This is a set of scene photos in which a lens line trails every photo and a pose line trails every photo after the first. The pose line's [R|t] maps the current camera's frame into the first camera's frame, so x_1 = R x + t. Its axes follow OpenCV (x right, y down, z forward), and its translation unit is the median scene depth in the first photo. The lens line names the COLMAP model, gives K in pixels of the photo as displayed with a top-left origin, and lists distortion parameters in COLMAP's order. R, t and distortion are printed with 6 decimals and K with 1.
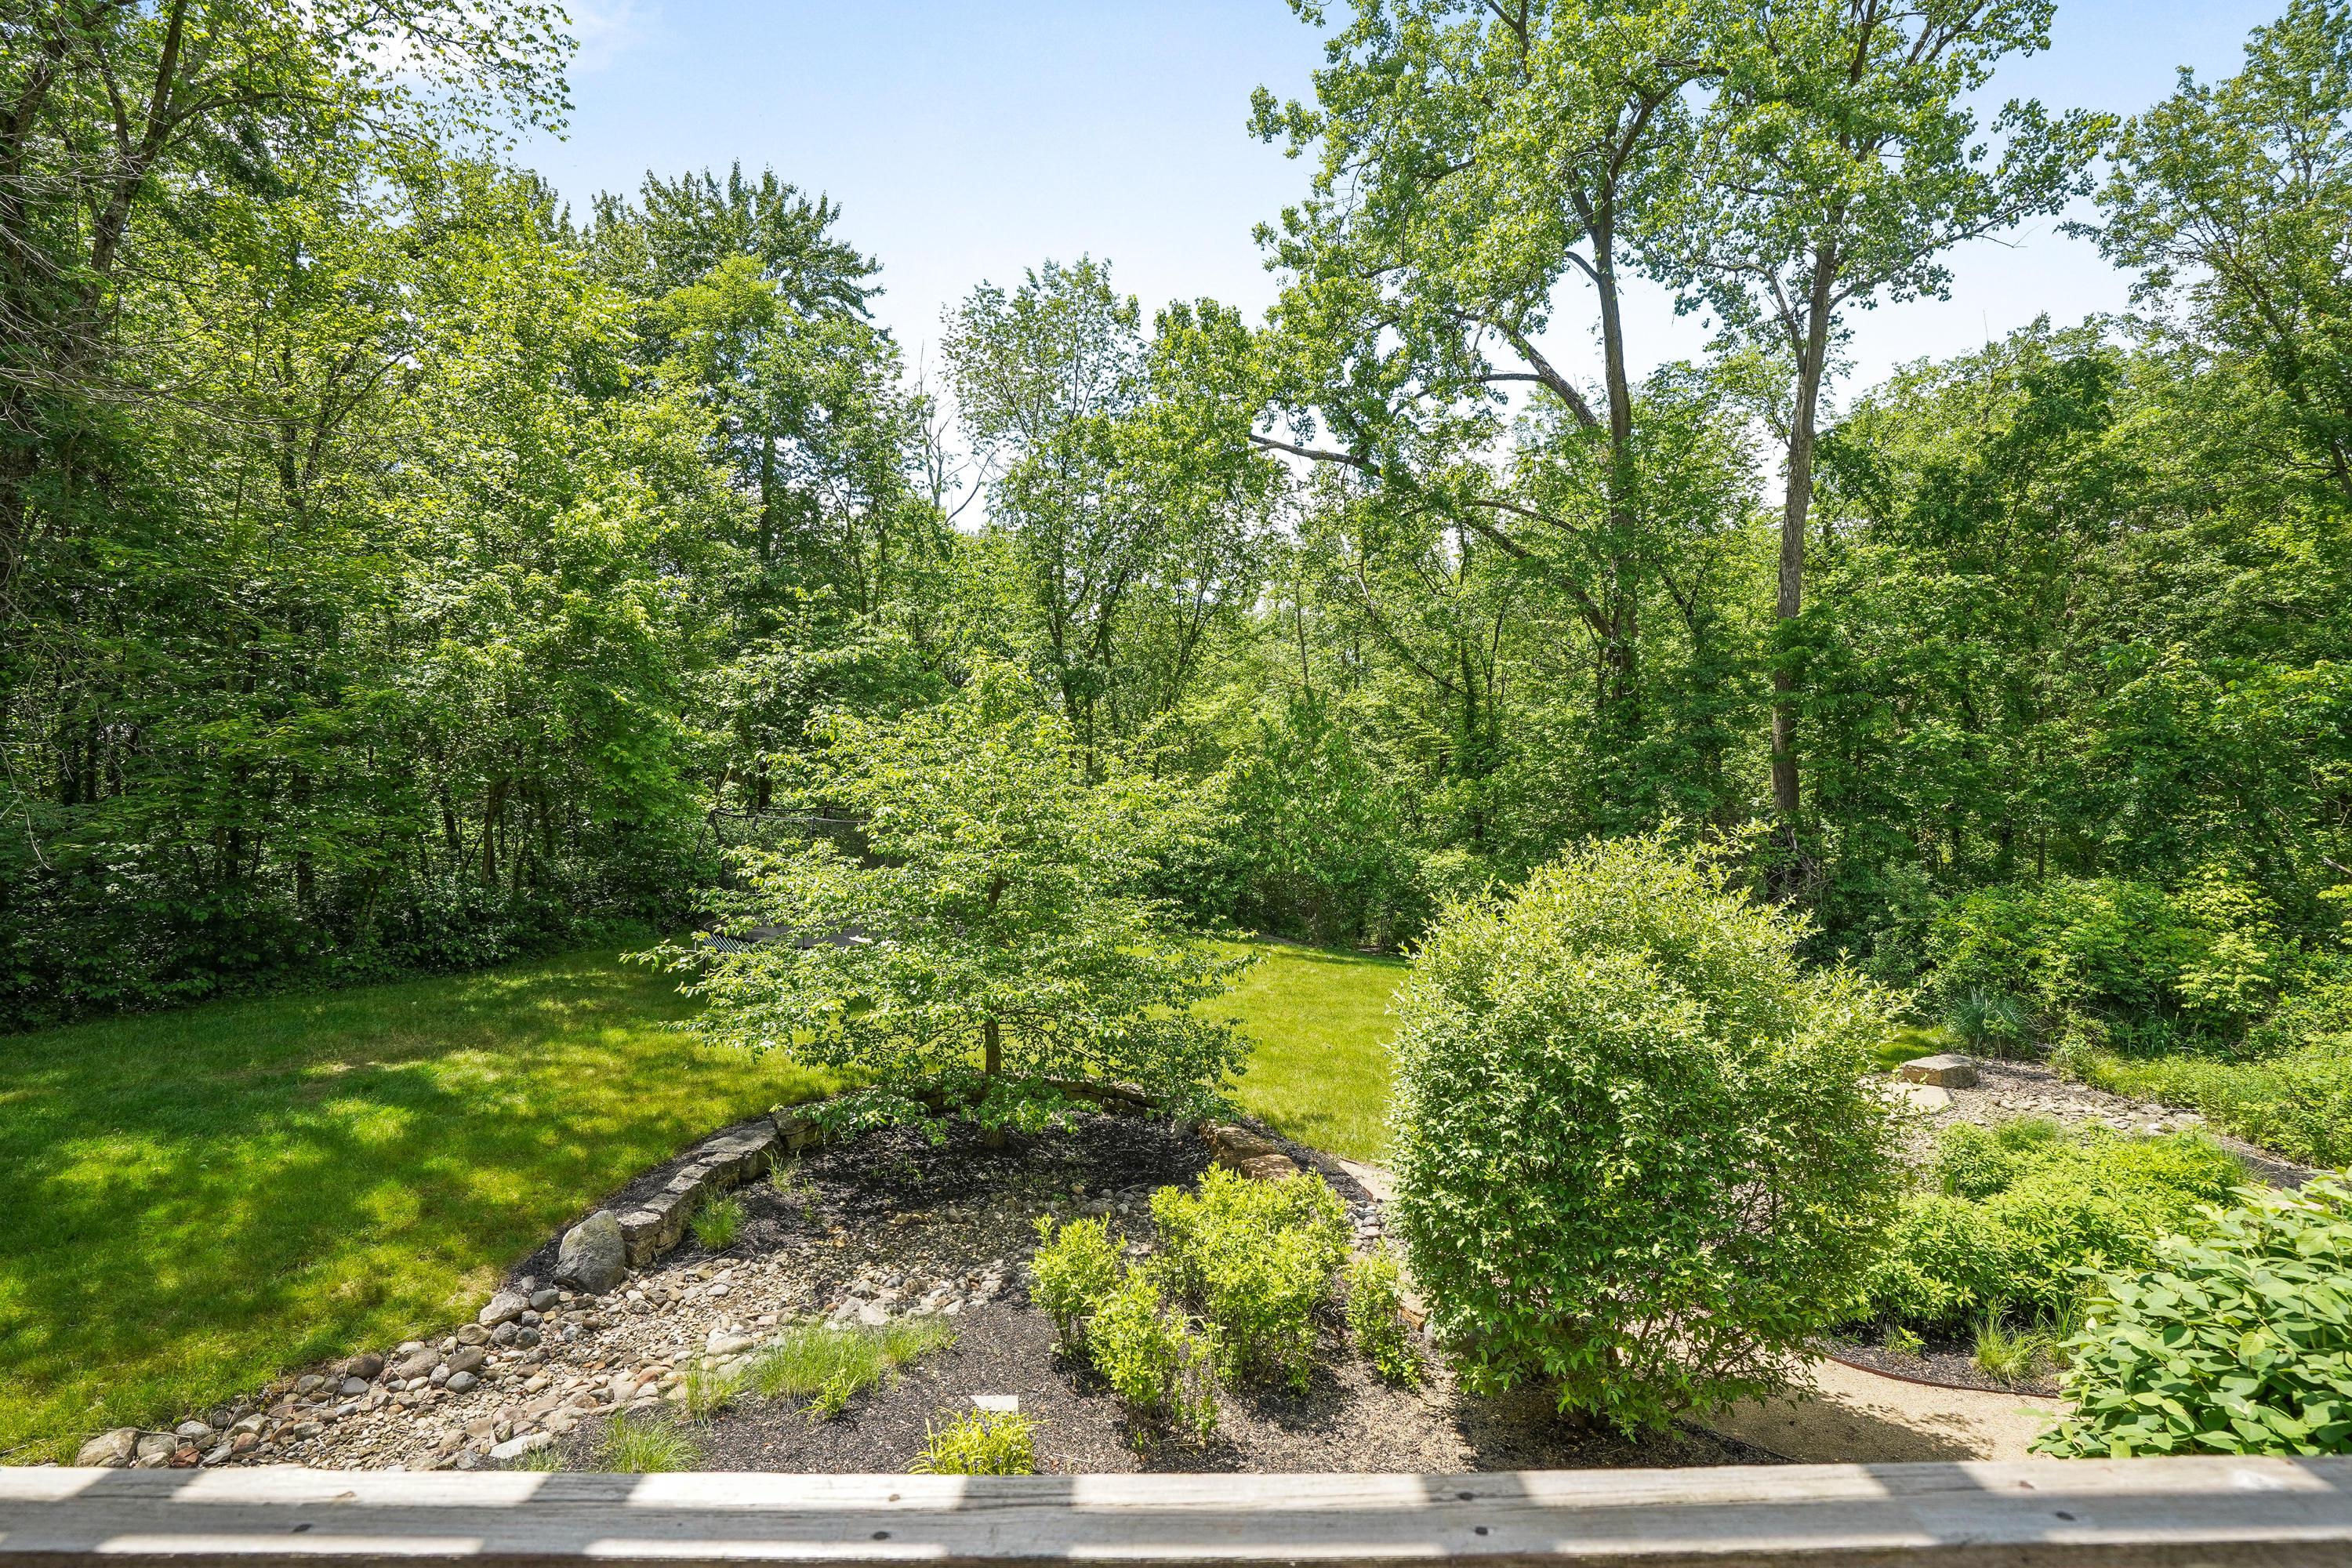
lens RADIAL K [[1139.1, 0, 1178.8], [0, 1139.1, 756.9], [0, 0, 1]] dist [0.002113, 0.000189]
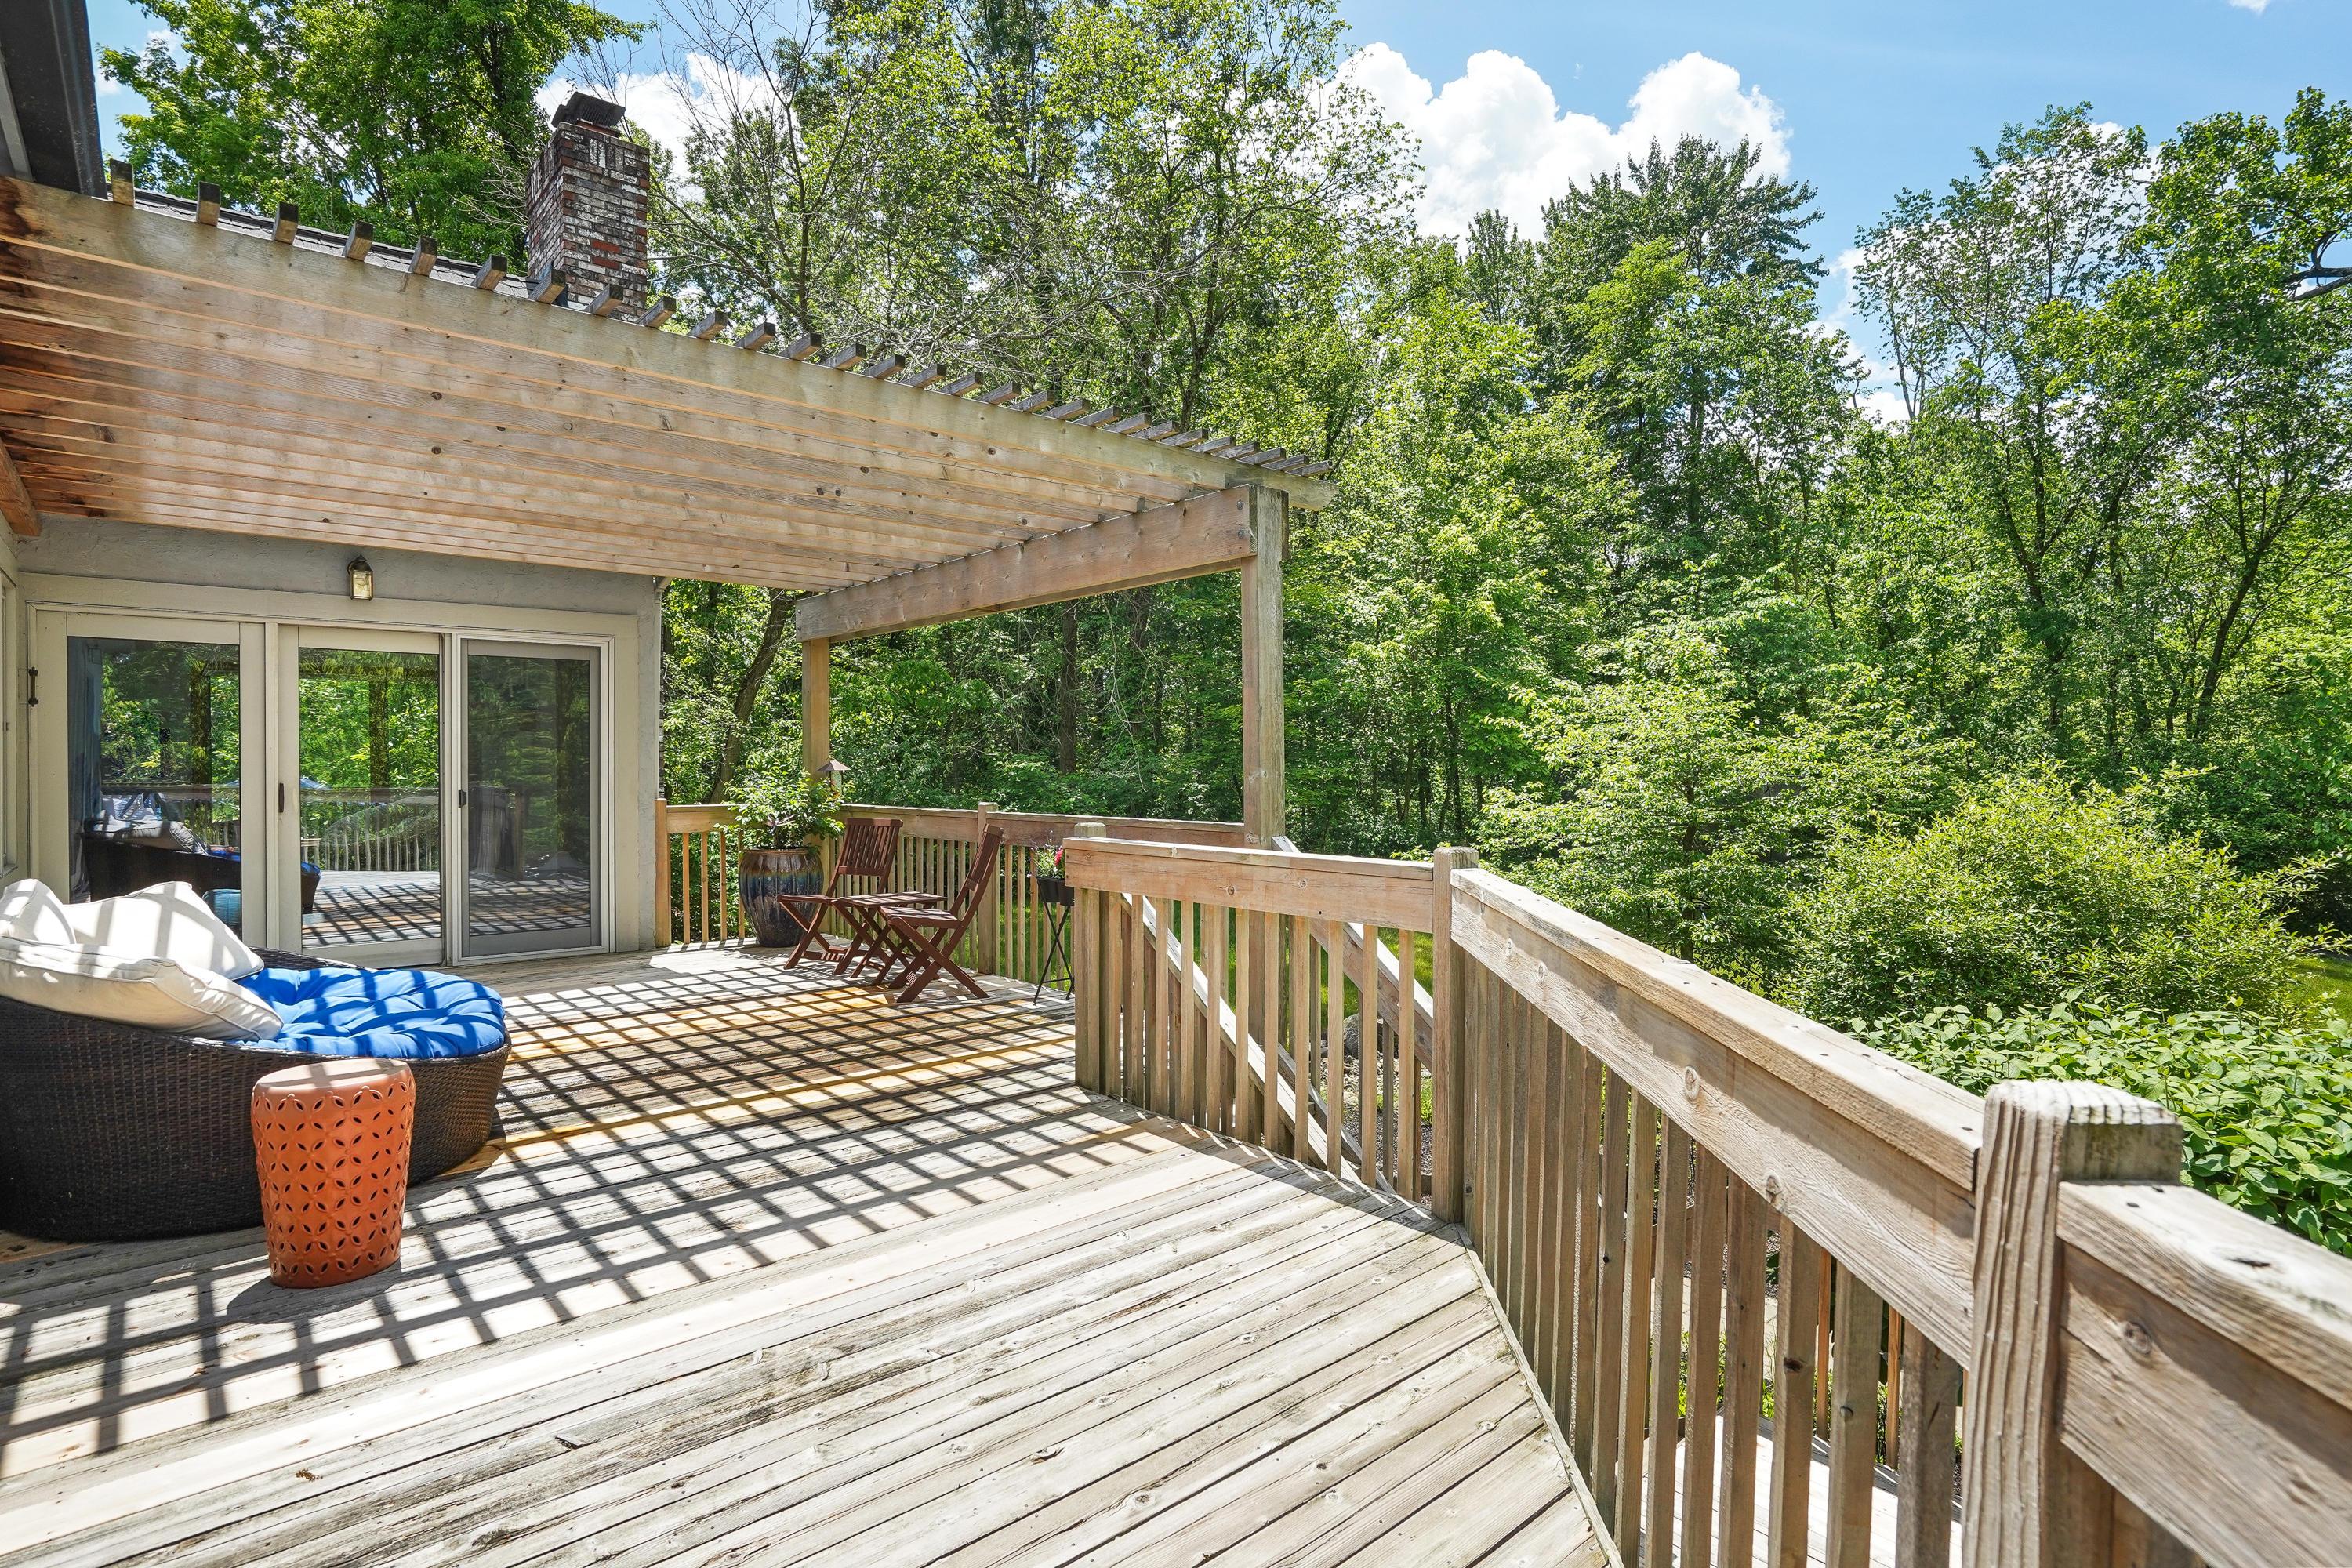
lens RADIAL K [[1160.5, 0, 1176.0], [0, 1160.5, 784.0], [0, 0, 1]] dist [-0.000751, -0.000111]
pose [[0.694062, 0.012106, -0.719813, 0.084029], [0.019536, 0.999174, 0.035642, 0.006440], [0.719650, -0.038800, 0.693252, -0.055059]]
